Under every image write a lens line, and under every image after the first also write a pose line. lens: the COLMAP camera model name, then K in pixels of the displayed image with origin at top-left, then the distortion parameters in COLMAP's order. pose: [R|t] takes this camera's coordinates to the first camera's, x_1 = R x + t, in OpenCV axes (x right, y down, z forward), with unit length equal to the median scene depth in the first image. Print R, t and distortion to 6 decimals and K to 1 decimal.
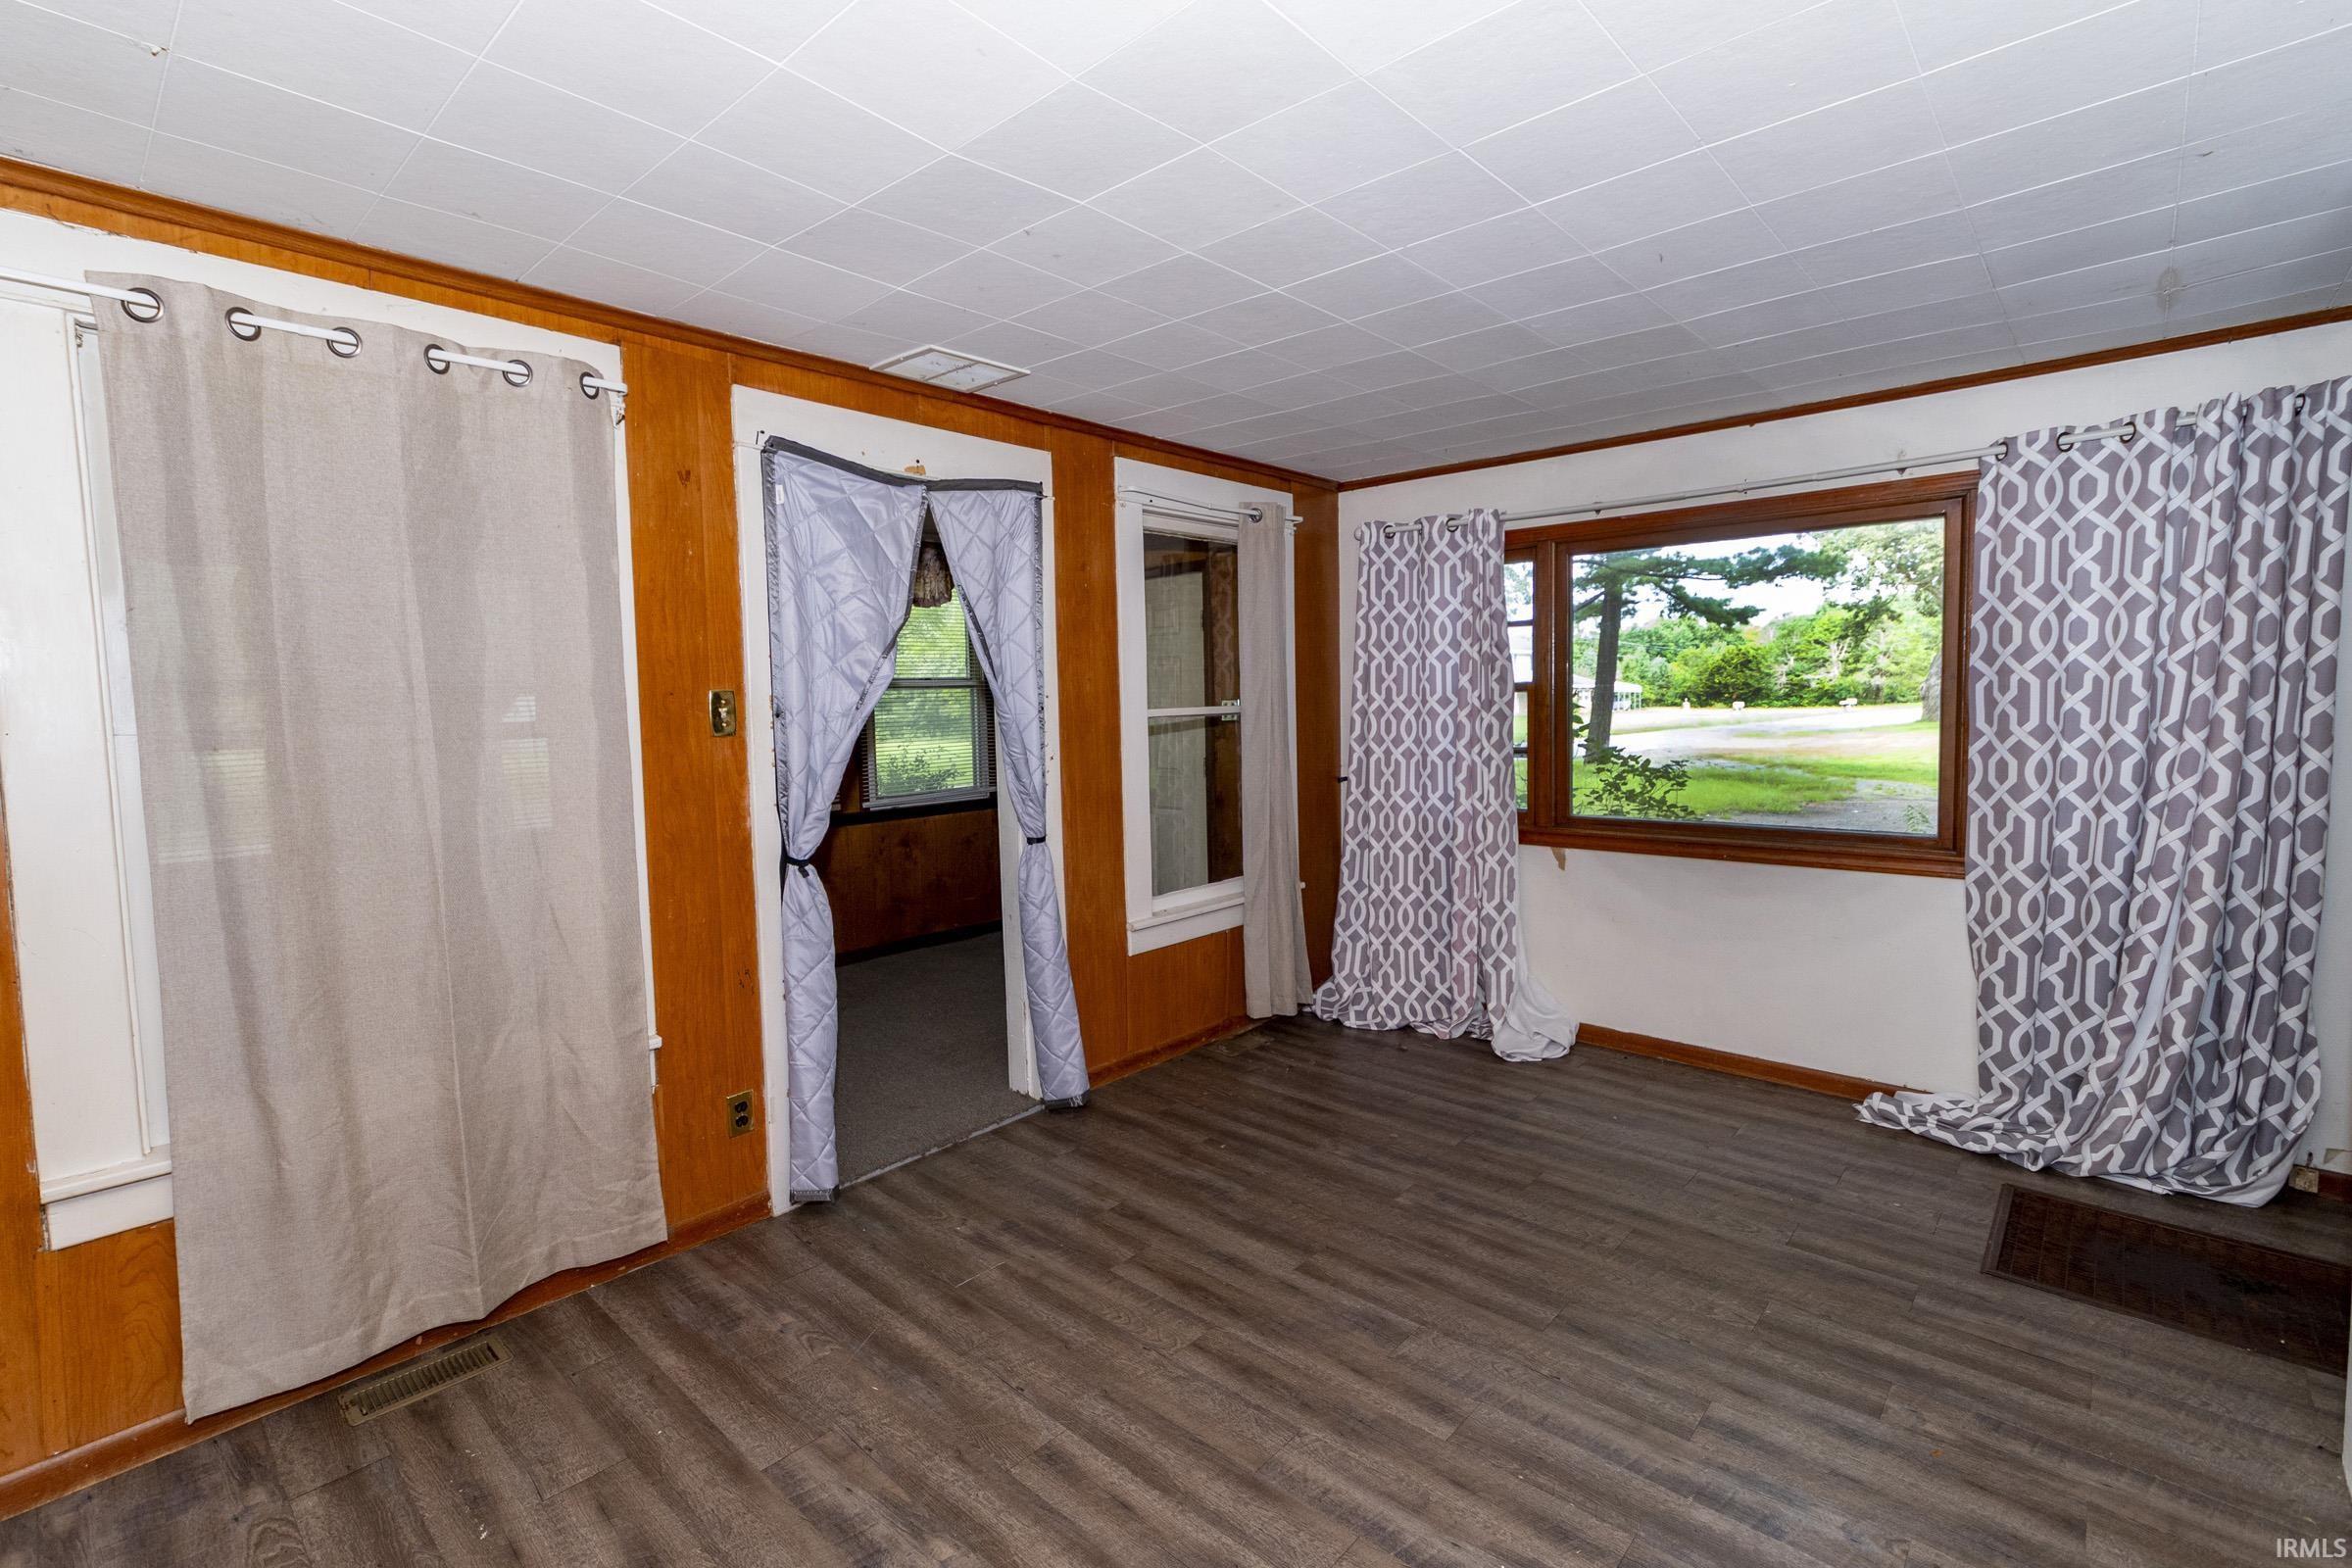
lens RADIAL K [[1046.9, 0, 1170.4], [0, 1046.9, 742.3], [0, 0, 1]] dist [-0.003539, -0.000799]
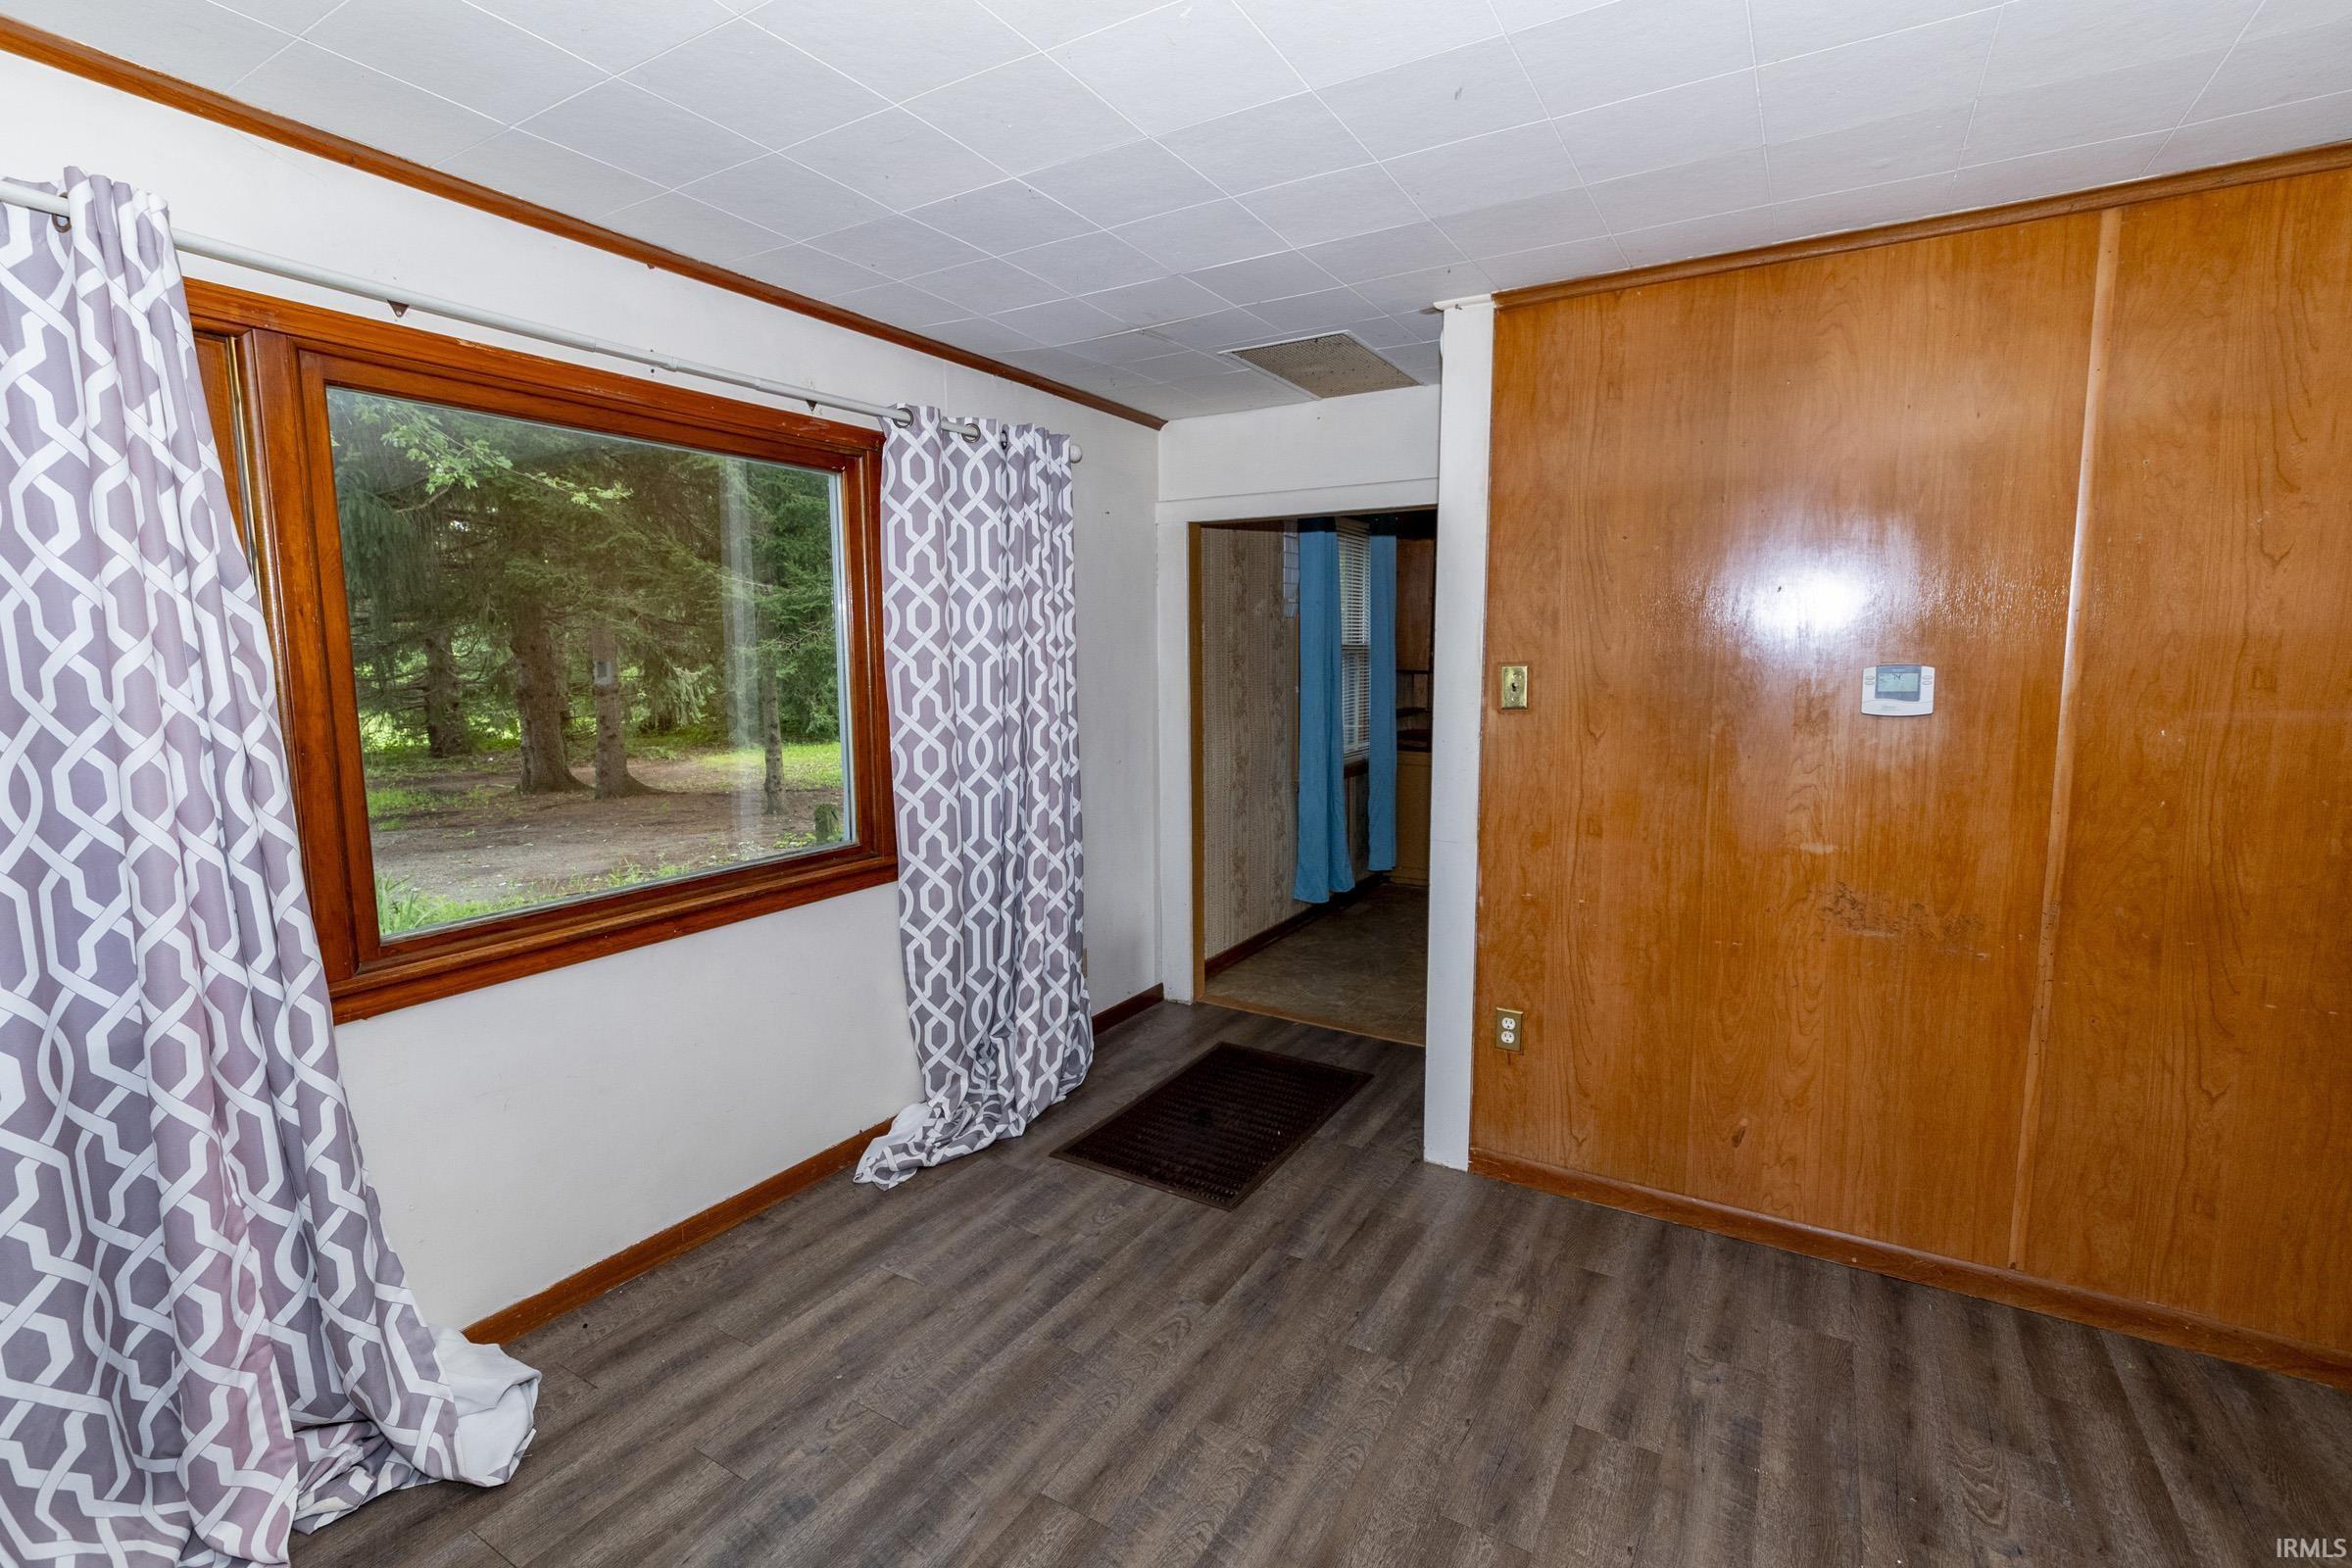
lens RADIAL K [[1046.9, 0, 1162.3], [0, 1046.9, 781.4], [0, 0, 1]] dist [-0.003539, -0.000799]
pose [[-0.174814, -0.098173, 0.979695, -0.207863], [0.054621, 0.992517, 0.109204, -0.052857], [-0.983085, 0.072603, -0.168143, 1.065235]]
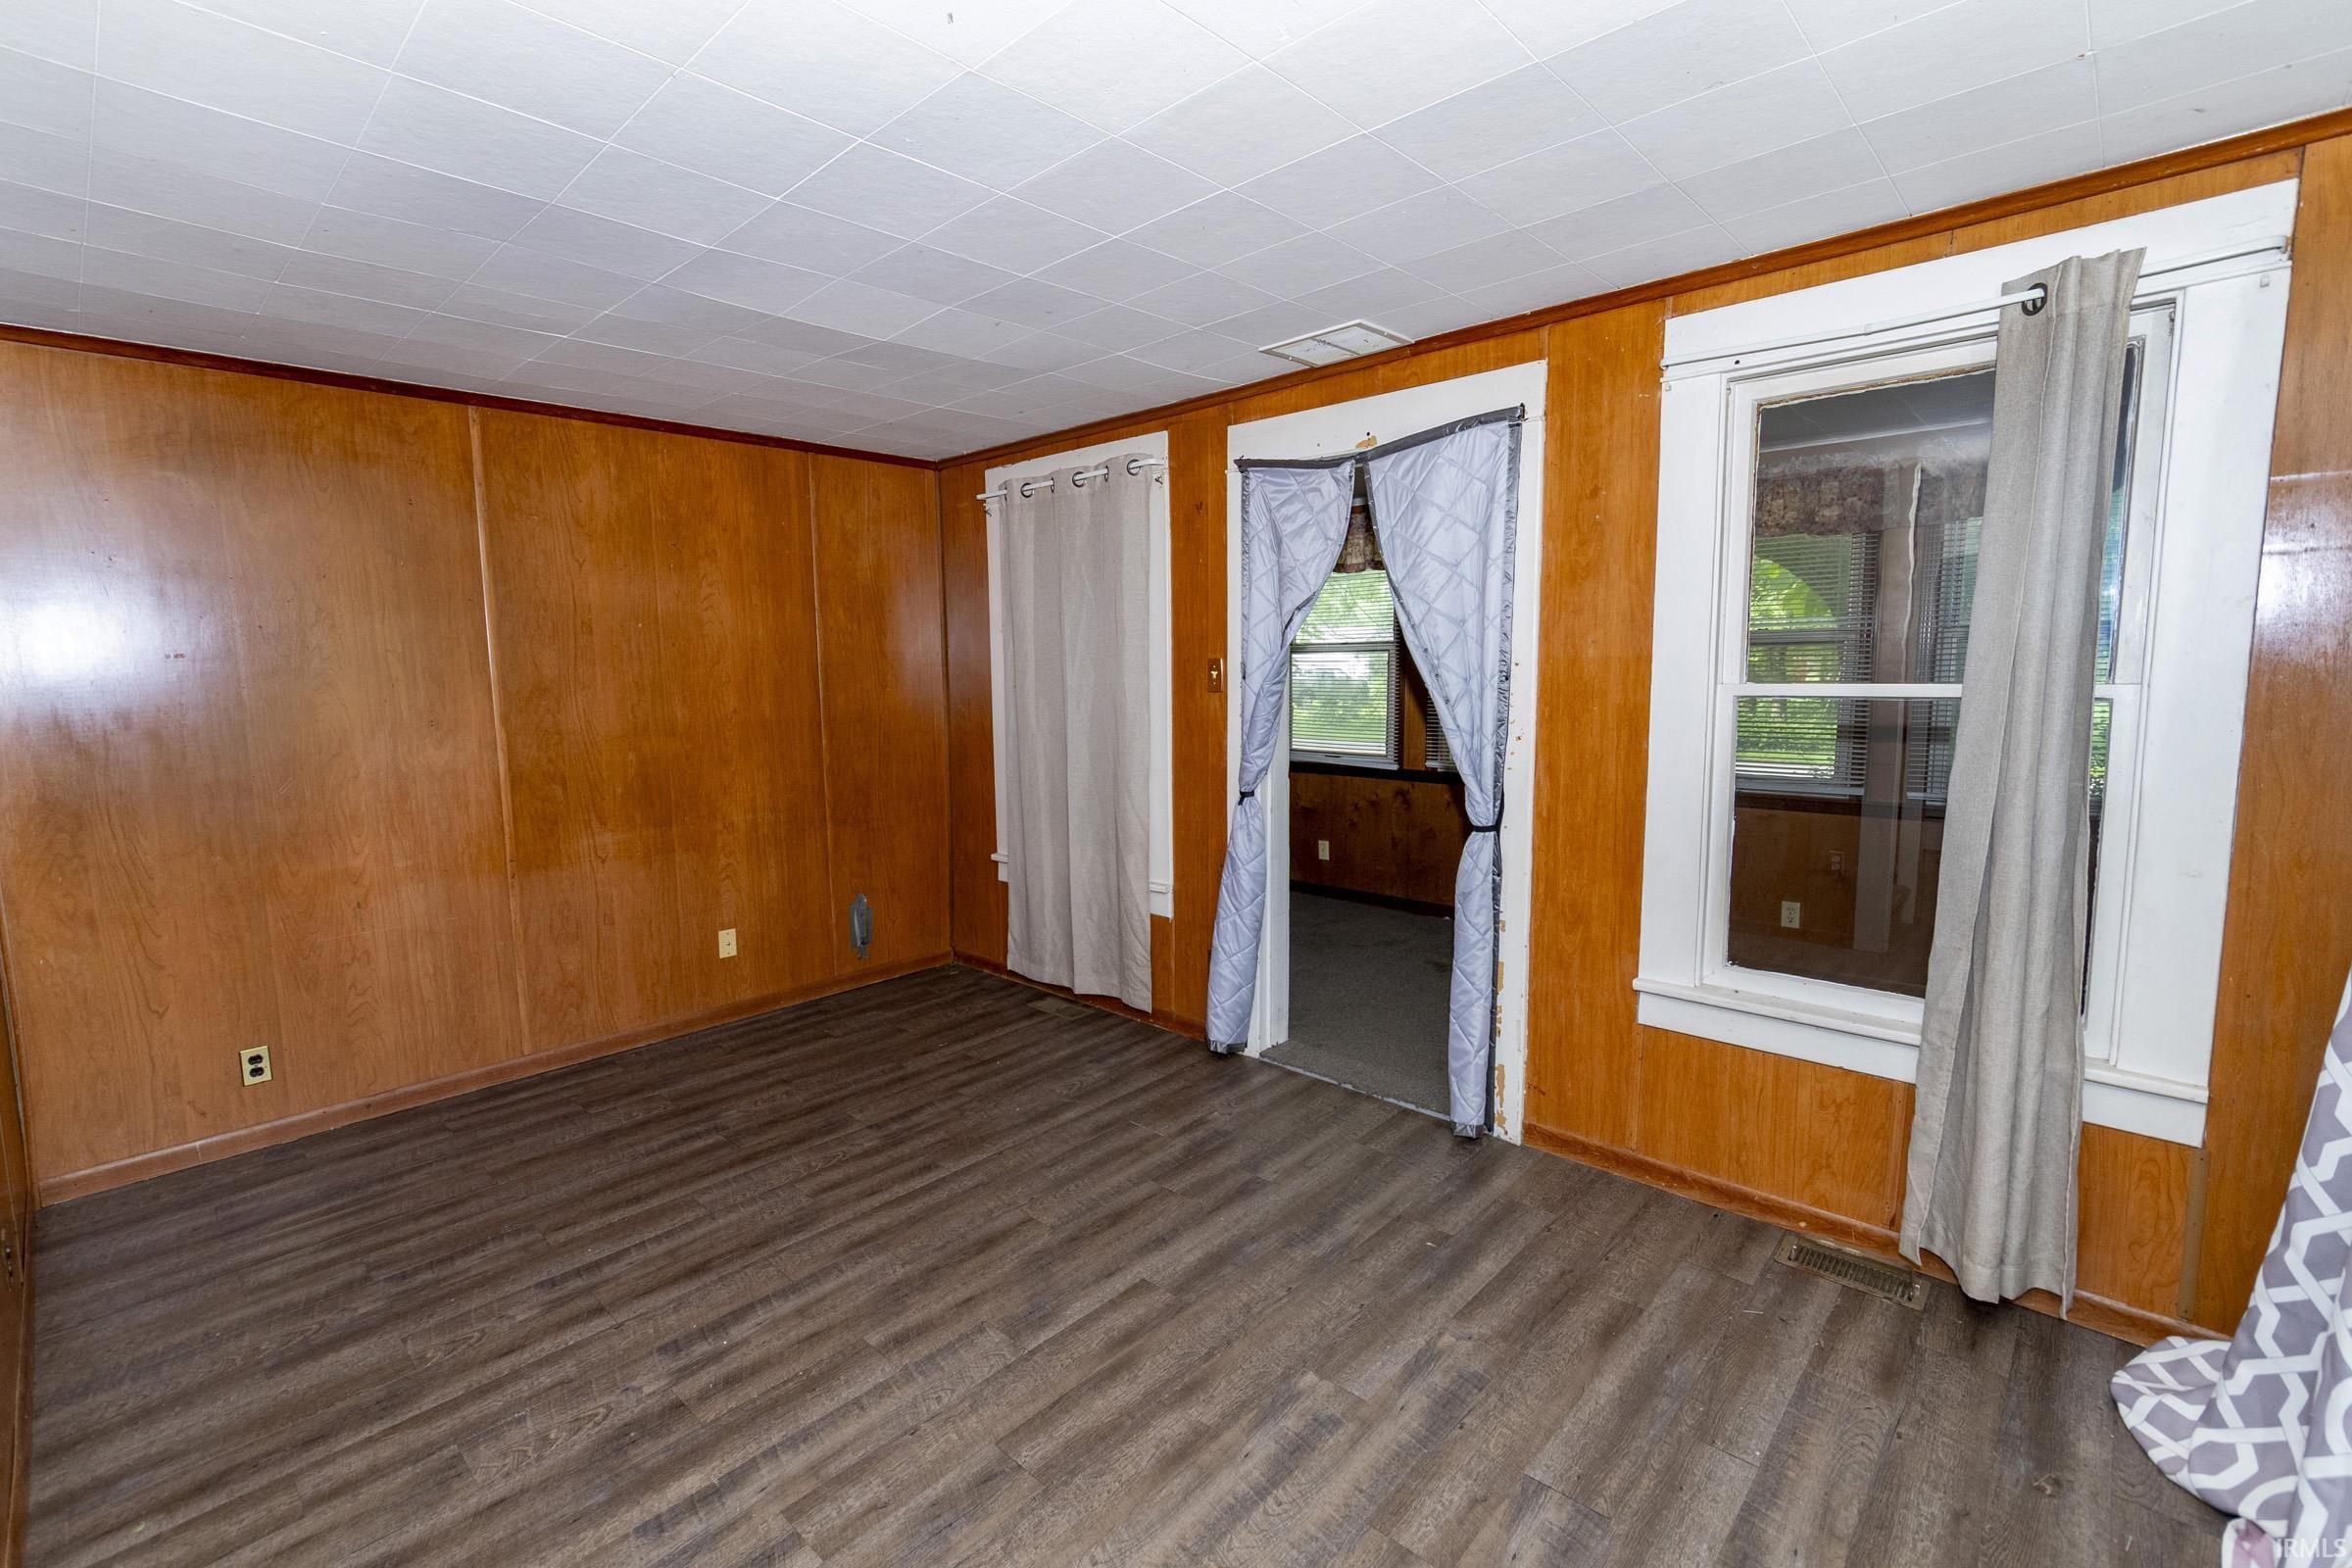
lens RADIAL K [[1046.9, 0, 1166.1], [0, 1046.9, 771.3], [0, 0, 1]] dist [-0.003539, -0.000799]
pose [[-0.020347, 0.122081, -0.992312, 0.895509], [-0.028364, 0.992047, 0.122630, -0.066258], [0.999391, 0.030641, -0.016722, 0.905303]]
